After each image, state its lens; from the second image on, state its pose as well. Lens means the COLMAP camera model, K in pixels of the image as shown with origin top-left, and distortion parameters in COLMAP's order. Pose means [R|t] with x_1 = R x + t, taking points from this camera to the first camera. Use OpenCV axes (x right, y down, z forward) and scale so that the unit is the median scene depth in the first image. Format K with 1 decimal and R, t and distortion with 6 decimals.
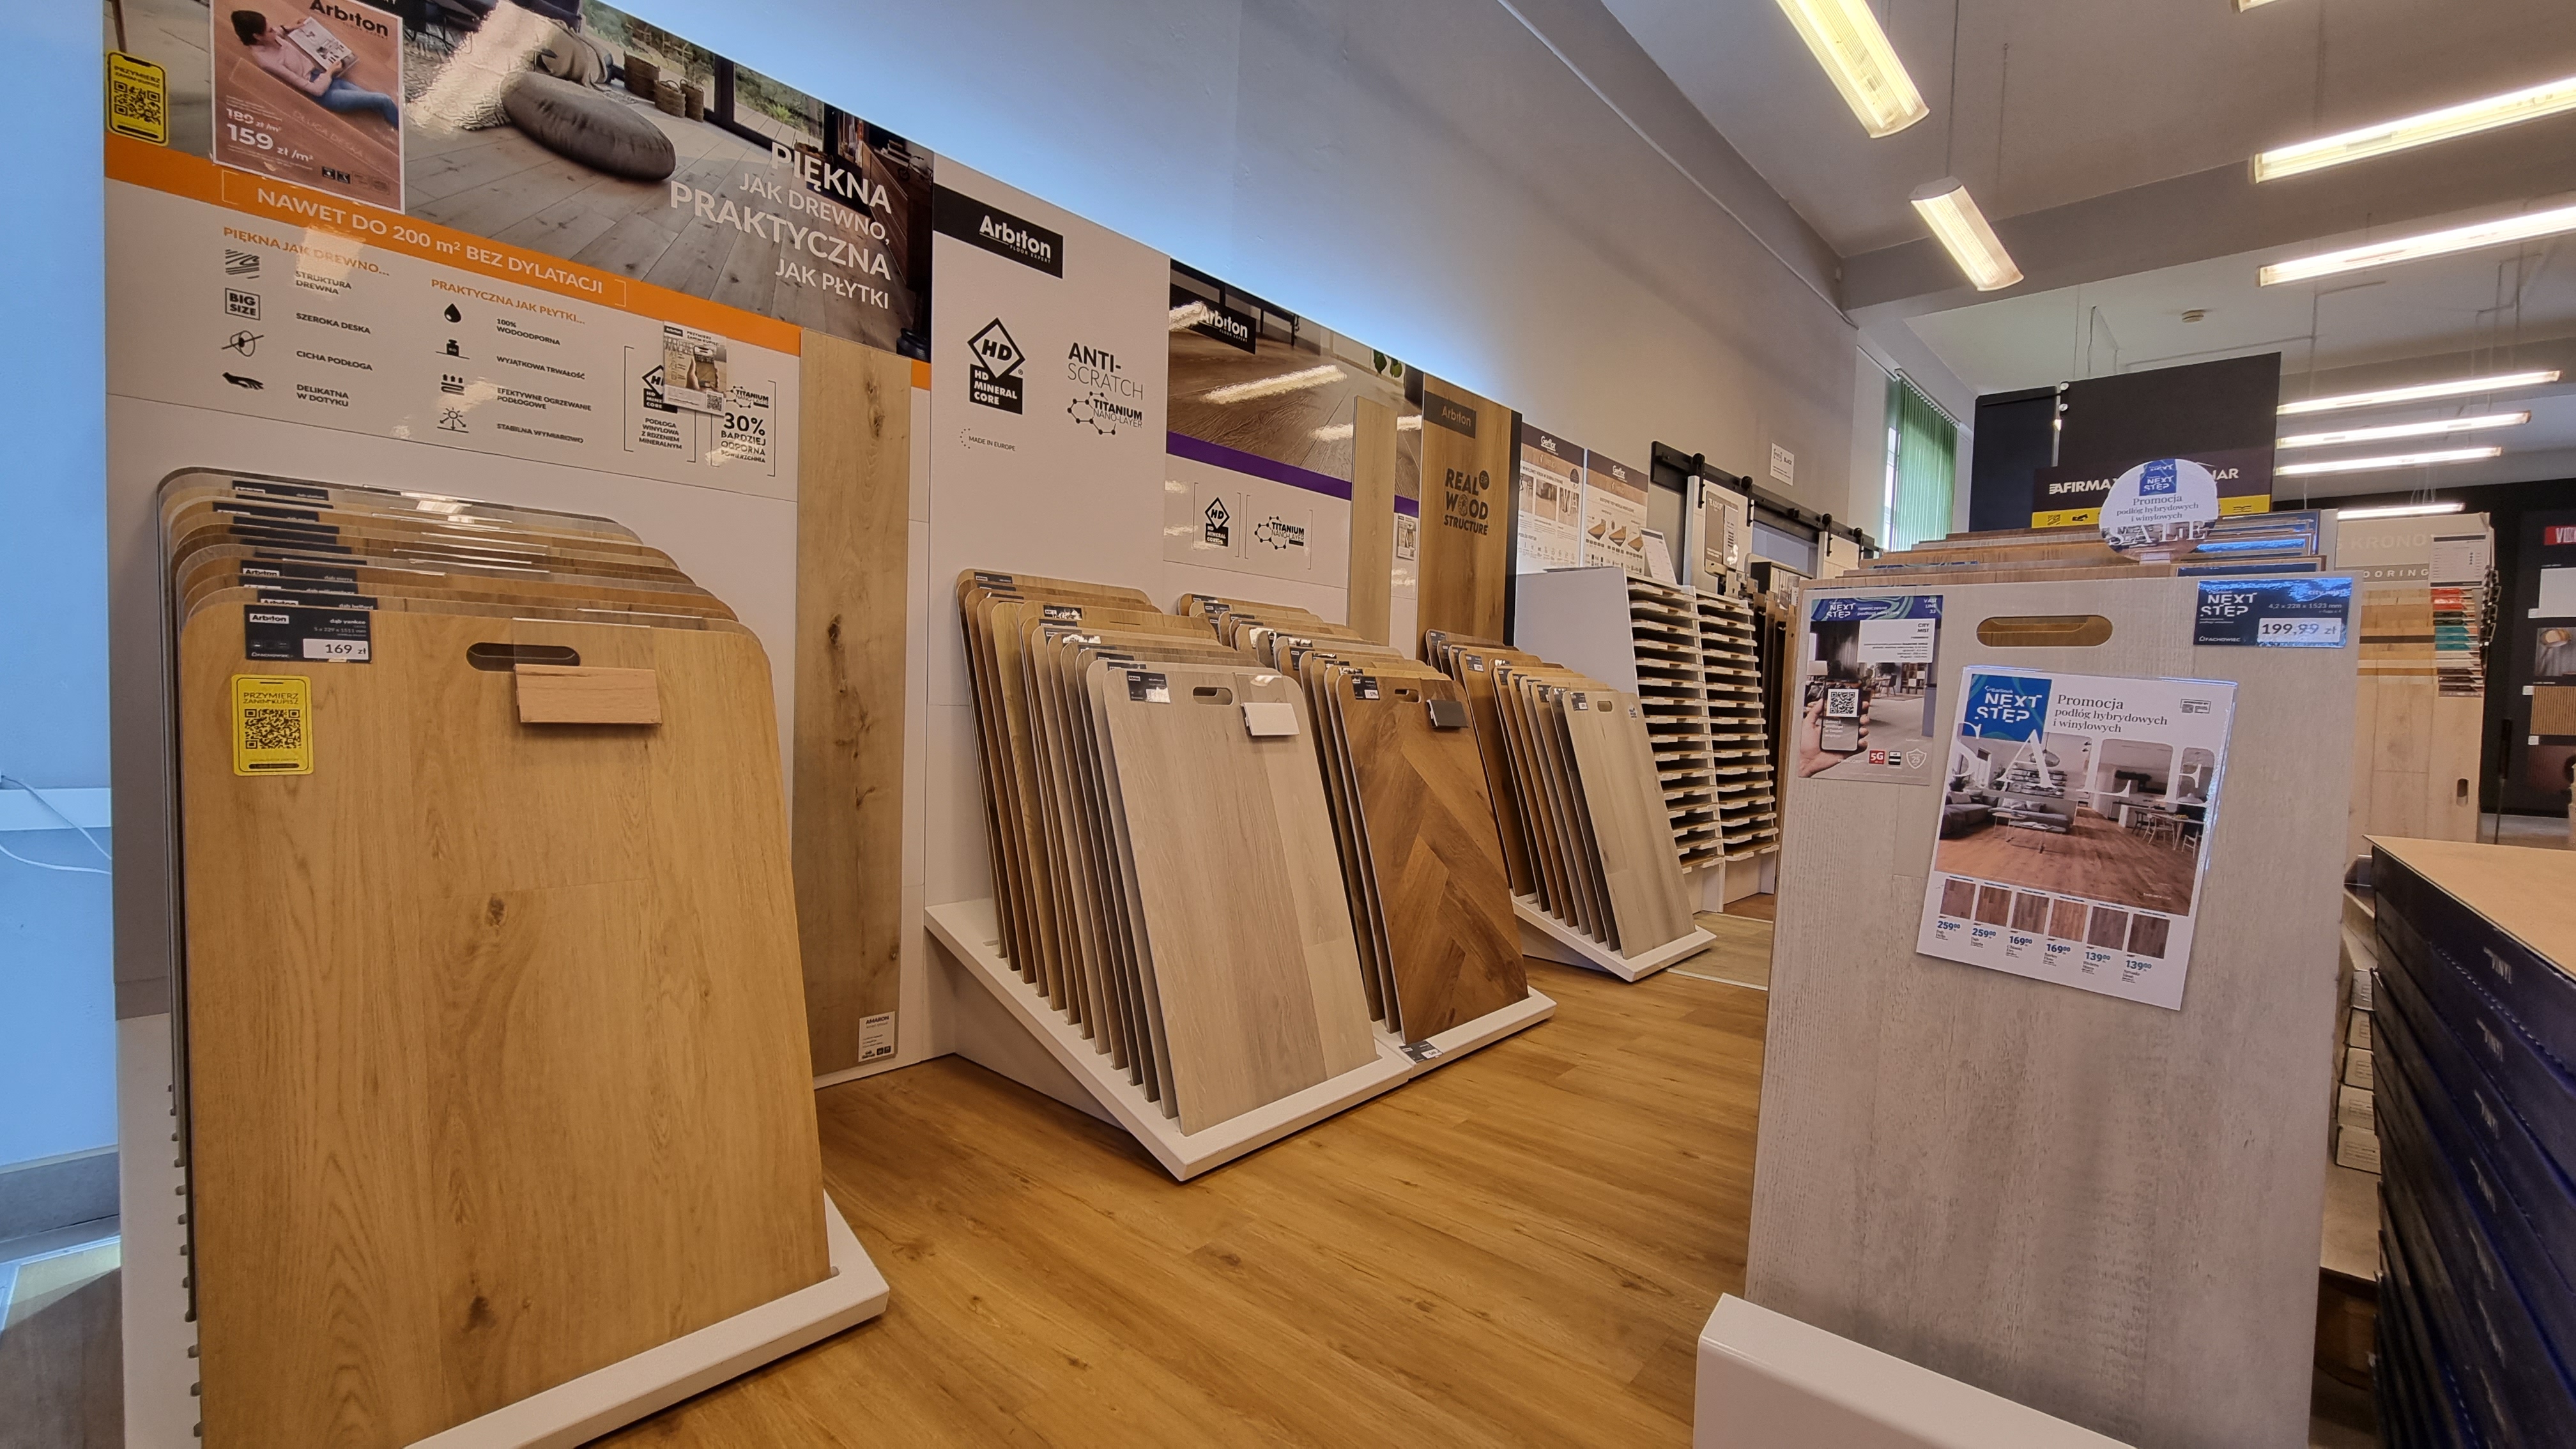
lens RADIAL K [[1050.5, 0, 1288.0], [0, 1050.5, 724.5], [0, 0, 1]] dist [0.001678, -0.000349]
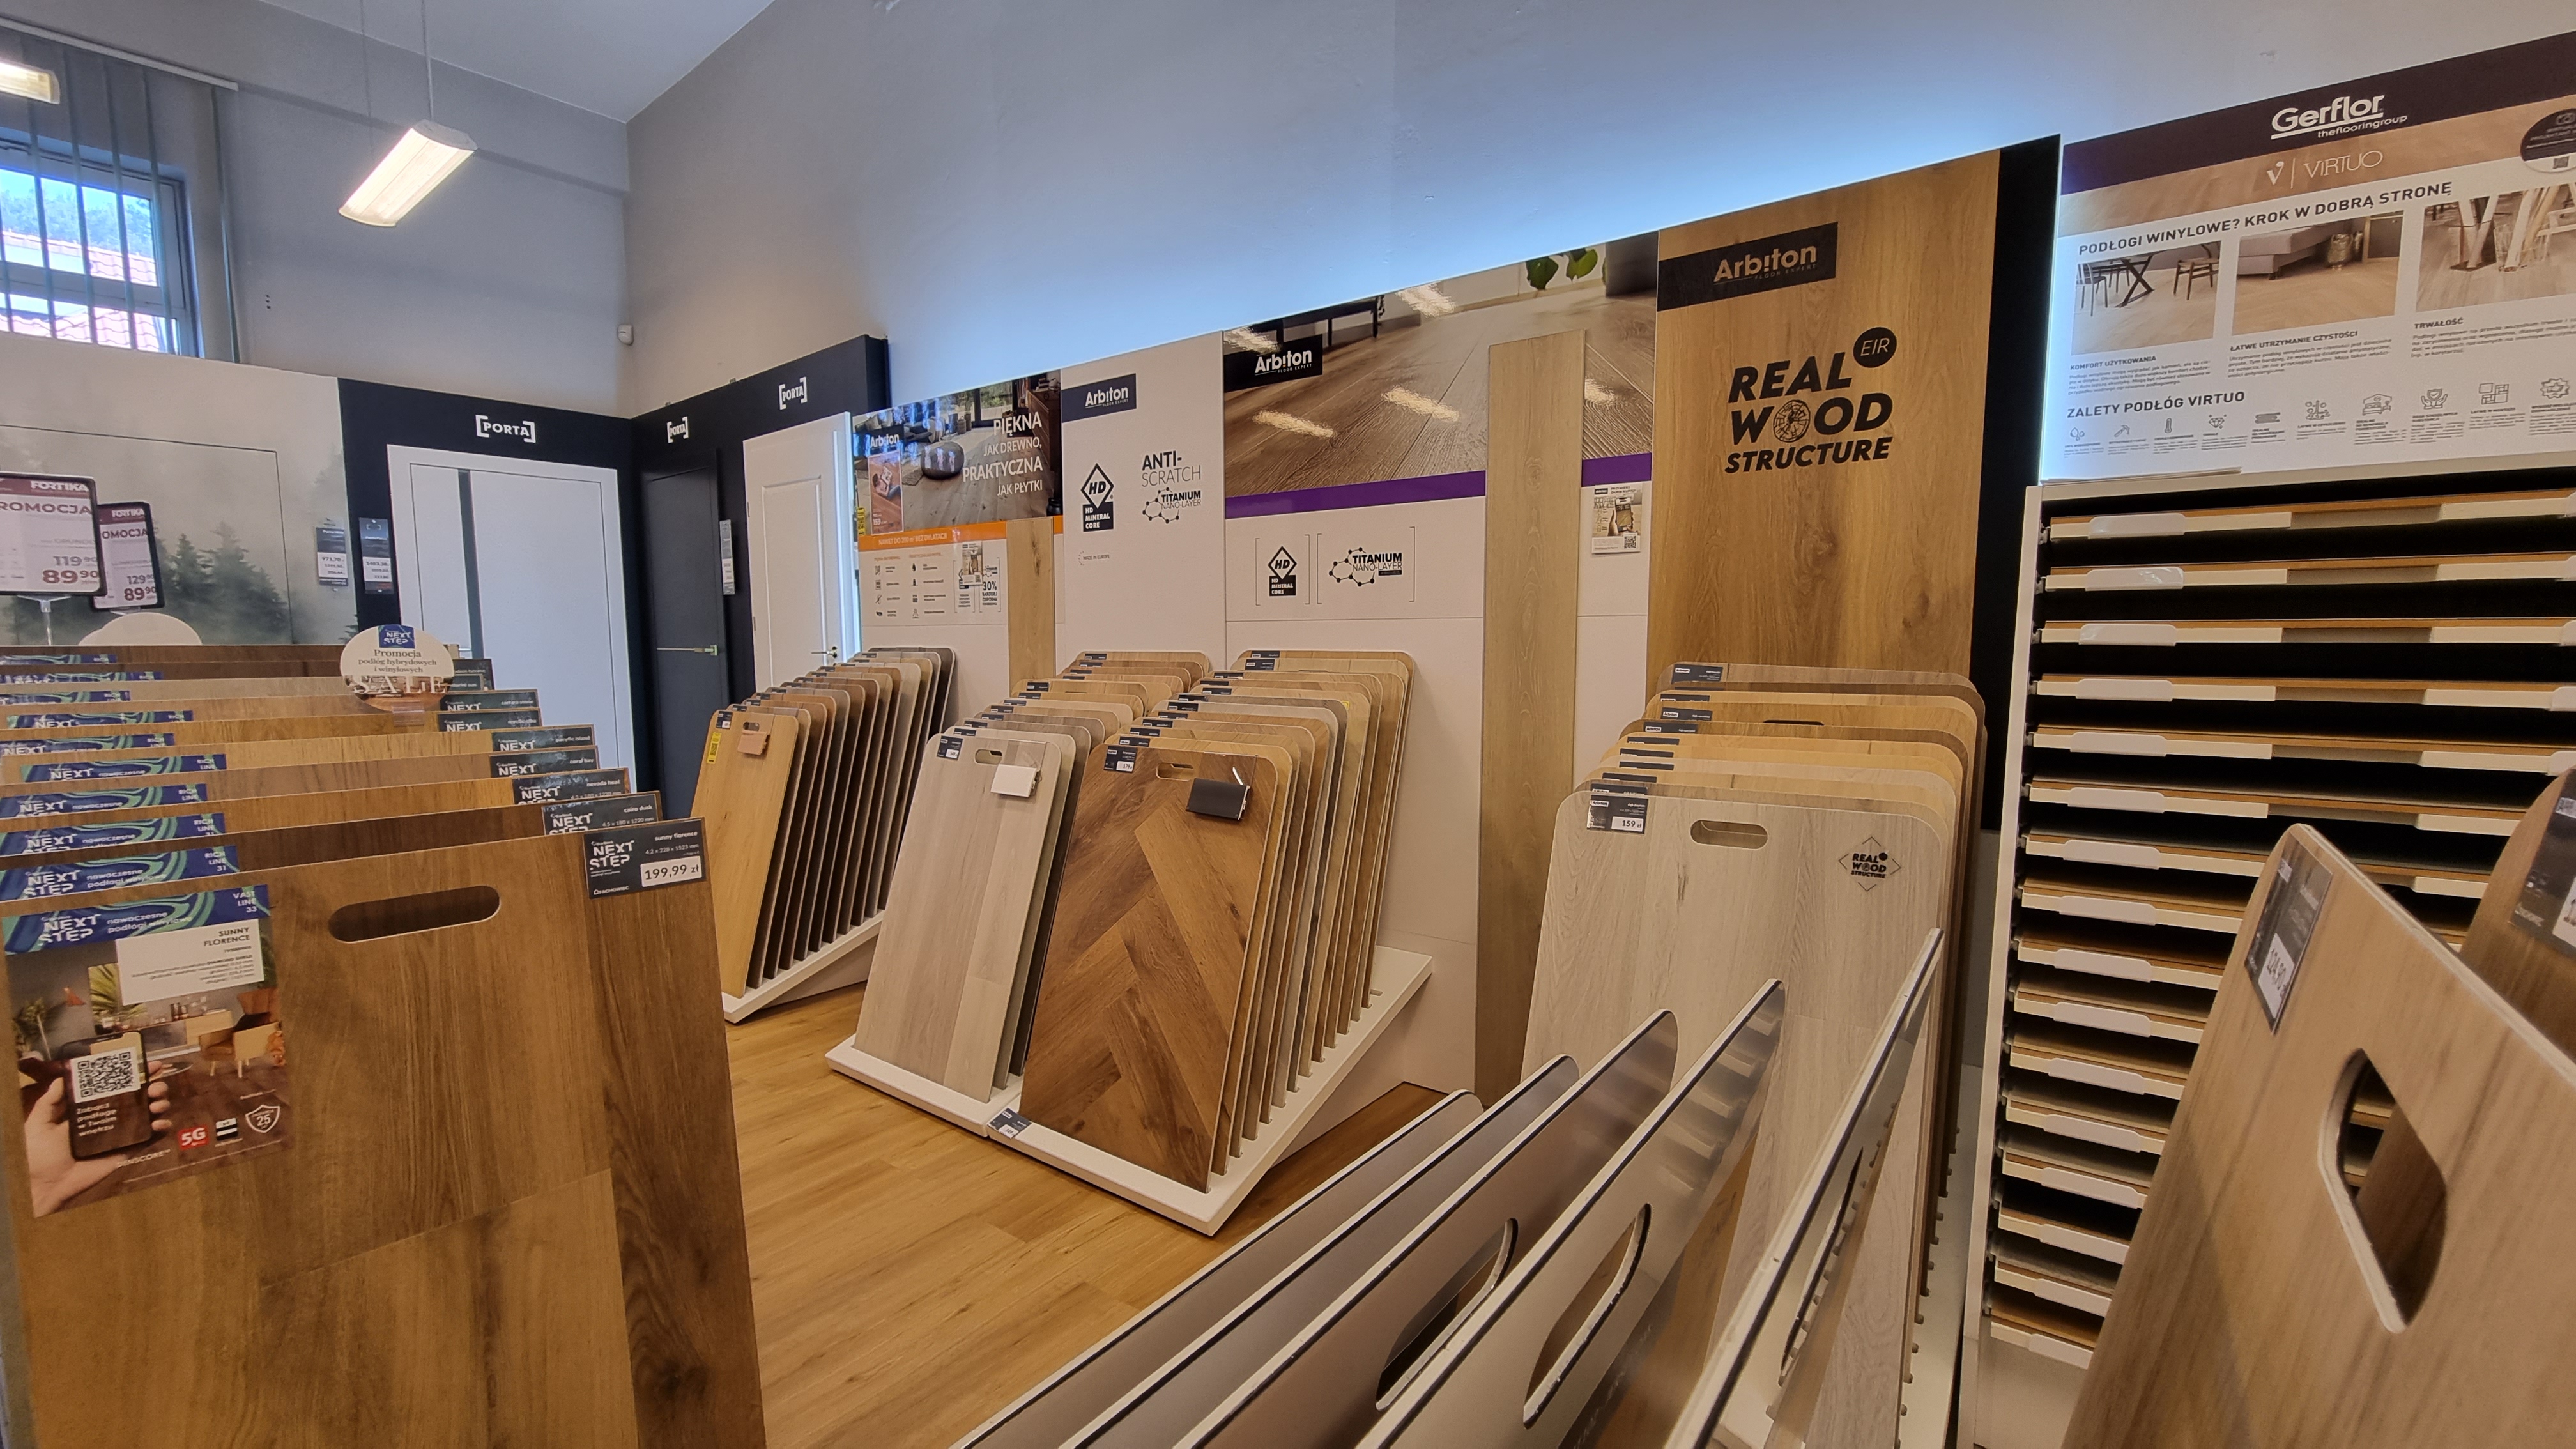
lens RADIAL K [[1050.5, 0, 1288.0], [0, 1050.5, 724.5], [0, 0, 1]] dist [0.001678, -0.000349]
pose [[0.074688, 0.050514, -0.995927, 1.053907], [-0.022511, 0.998547, 0.048958, -0.118703], [0.996953, 0.018762, 0.075717, 1.099426]]
